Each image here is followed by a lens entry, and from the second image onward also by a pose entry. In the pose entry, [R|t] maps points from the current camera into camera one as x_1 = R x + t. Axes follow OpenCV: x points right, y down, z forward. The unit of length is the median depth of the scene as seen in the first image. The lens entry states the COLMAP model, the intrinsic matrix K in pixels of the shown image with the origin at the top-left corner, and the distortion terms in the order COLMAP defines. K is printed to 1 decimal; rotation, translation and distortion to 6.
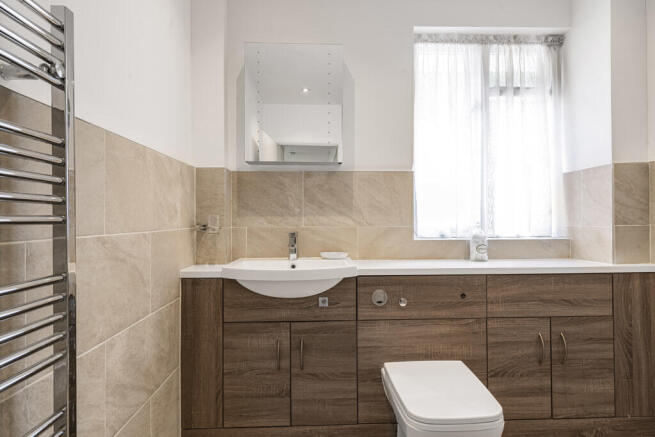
lens RADIAL K [[393.7, 0, 329.4], [0, 393.7, 215.3], [0, 0, 1]] dist [0.004348, -0.003544]
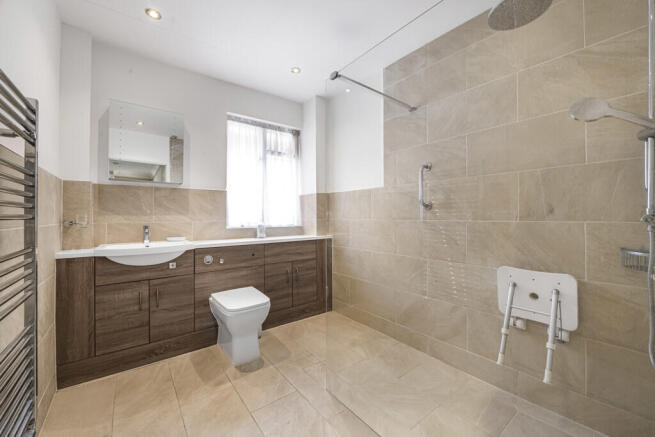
lens RADIAL K [[260.3, 0, 330.5], [0, 260.3, 214.0], [0, 0, 1]] dist [-0.000877, 0.000068]
pose [[0.815815, 0.003413, 0.578303, -0.106215], [-0.002443, 0.999994, -0.002454, -0.002673], [-0.578308, 0.000589, 0.815818, -0.308665]]
